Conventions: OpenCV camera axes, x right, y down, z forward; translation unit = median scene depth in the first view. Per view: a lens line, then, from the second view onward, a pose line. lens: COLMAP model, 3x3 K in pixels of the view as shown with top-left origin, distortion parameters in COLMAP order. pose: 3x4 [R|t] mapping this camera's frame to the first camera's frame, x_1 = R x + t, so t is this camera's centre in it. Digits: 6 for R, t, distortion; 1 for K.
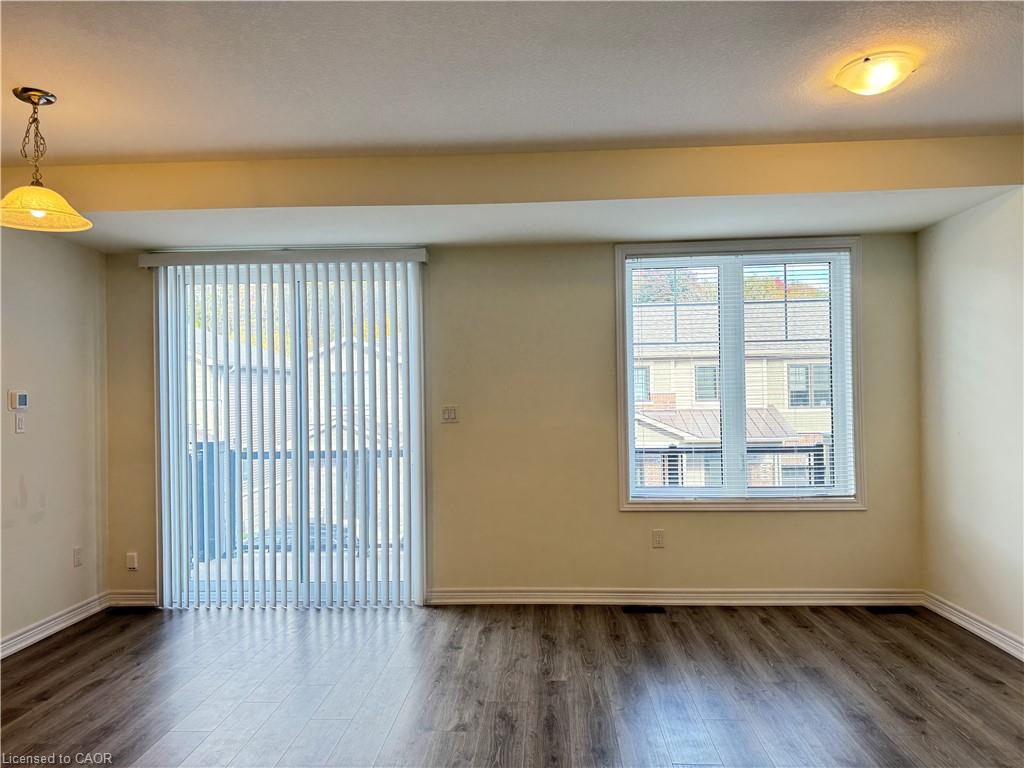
lens RADIAL K [[720.7, 0, 510.2], [0, 720.7, 388.0], [0, 0, 1]] dist [0.073150, -0.074451]
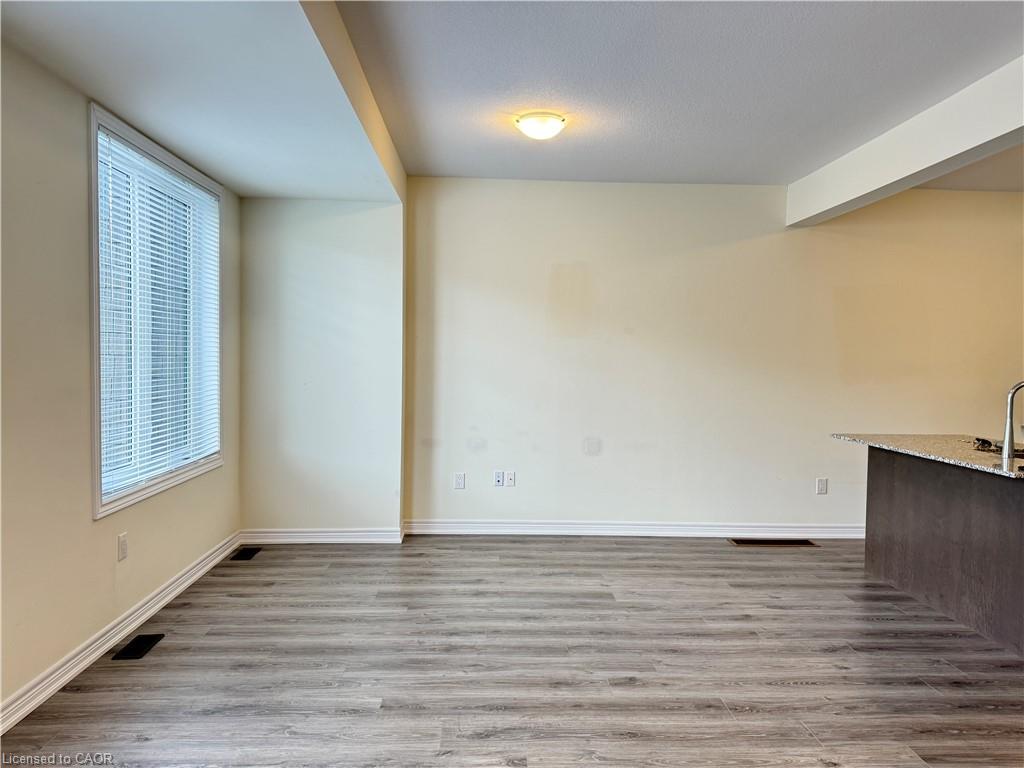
lens RADIAL K [[726.1, 0, 512.0], [0, 726.1, 384.0], [0, 0, 1]] dist [0.001252, 0.005293]
pose [[-0.096861, -0.023350, 0.995024, -0.617058], [-0.026273, 0.999436, 0.020896, 0.029109], [-0.994951, -0.024118, -0.097420, 0.801600]]
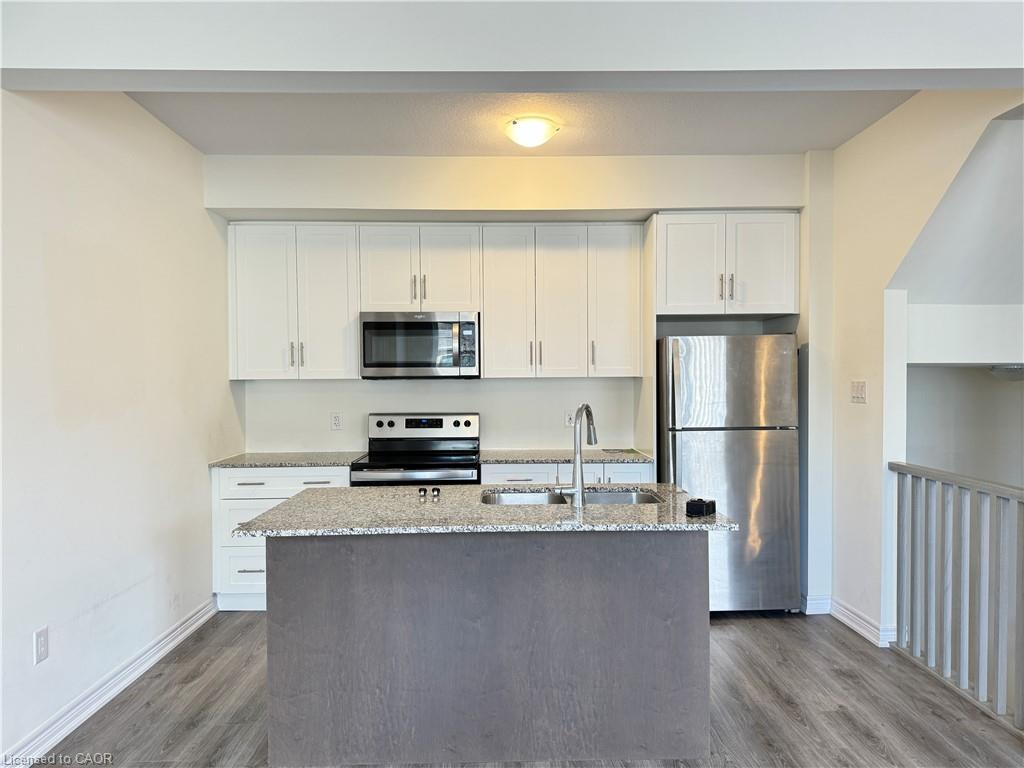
lens RADIAL K [[720.7, 0, 510.2], [0, 720.7, 388.0], [0, 0, 1]] dist [0.073150, -0.074451]
pose [[-0.996977, 0.021967, -0.074523, 0.283738], [0.021881, 0.999759, 0.001970, 0.010735], [0.074548, 0.000333, -0.997217, 0.771616]]
